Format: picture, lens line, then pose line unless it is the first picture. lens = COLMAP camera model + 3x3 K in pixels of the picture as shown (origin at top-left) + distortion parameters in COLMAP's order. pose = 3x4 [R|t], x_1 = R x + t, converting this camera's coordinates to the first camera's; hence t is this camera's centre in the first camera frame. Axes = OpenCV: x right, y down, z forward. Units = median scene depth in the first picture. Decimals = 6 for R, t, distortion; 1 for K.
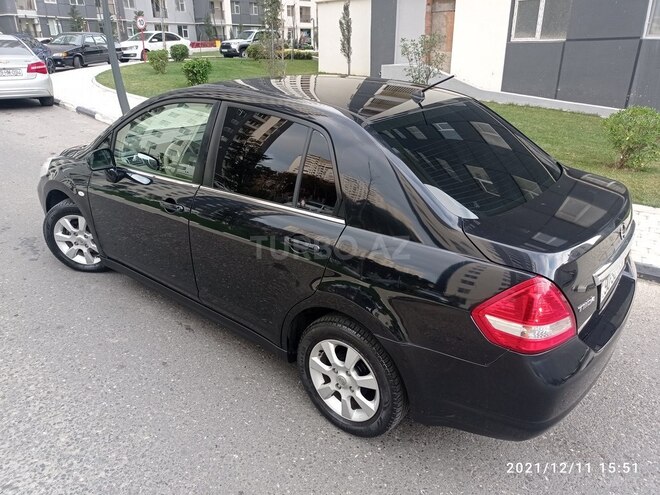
lens RADIAL K [[514.8, 0, 330.0], [0, 514.8, 247.5], [0, 0, 1]] dist [0.011937, 0.004352]
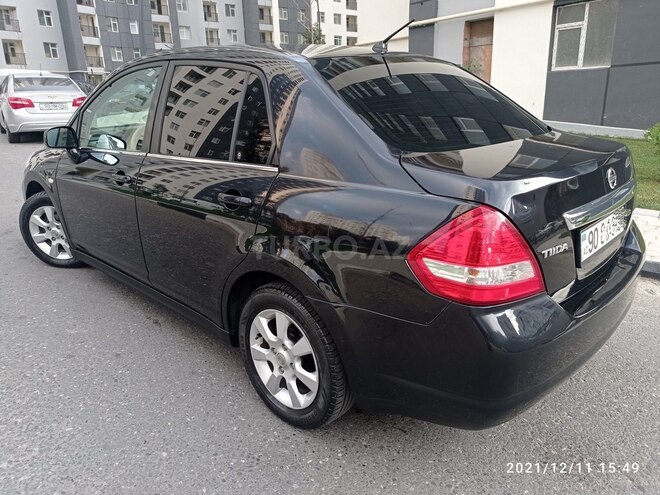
lens RADIAL K [[497.1, 0, 330.0], [0, 497.1, 247.5], [0, 0, 1]] dist [0.009168, -0.002515]
pose [[0.993287, -0.010655, -0.115188, 0.171100], [0.000418, 0.996074, -0.088525, 0.124547], [0.115679, 0.087883, 0.989391, 0.169480]]
